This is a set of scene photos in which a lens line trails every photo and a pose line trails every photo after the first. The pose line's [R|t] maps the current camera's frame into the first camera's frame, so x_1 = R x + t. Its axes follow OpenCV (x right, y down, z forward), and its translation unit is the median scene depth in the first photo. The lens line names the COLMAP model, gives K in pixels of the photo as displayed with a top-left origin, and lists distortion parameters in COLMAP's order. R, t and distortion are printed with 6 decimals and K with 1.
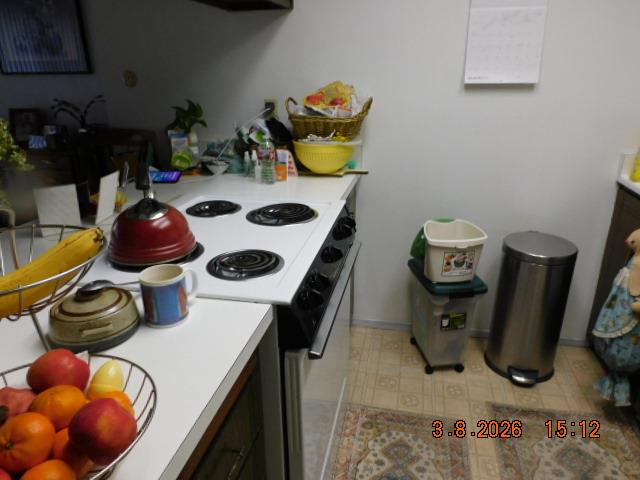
lens RADIAL K [[458.5, 0, 319.2], [0, 458.5, 241.5], [0, 0, 1]] dist [0.001095, -0.004668]
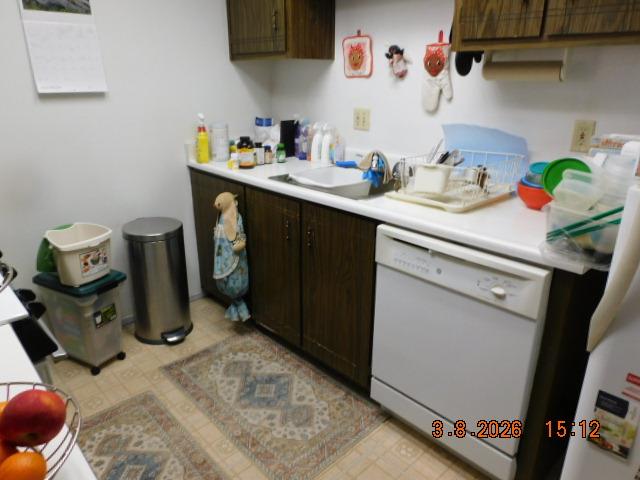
lens RADIAL K [[458.5, 0, 321.1], [0, 458.5, 241.7], [0, 0, 1]] dist [0.001095, -0.004668]
pose [[0.573769, -0.268246, 0.773843, -0.205754], [0.275144, 0.953062, 0.126364, 0.015055], [-0.771417, 0.140415, 0.620644, -0.072769]]
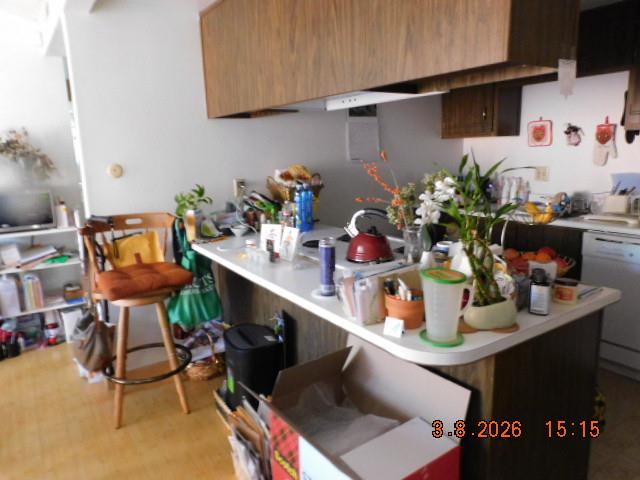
lens RADIAL K [[458.5, 0, 315.9], [0, 458.5, 239.8], [0, 0, 1]] dist [0.001095, -0.004668]
pose [[0.693966, -0.155322, 0.703055, -0.978175], [0.273396, 0.960167, -0.057737, 0.001628], [-0.666082, 0.232280, 0.708788, -0.072946]]
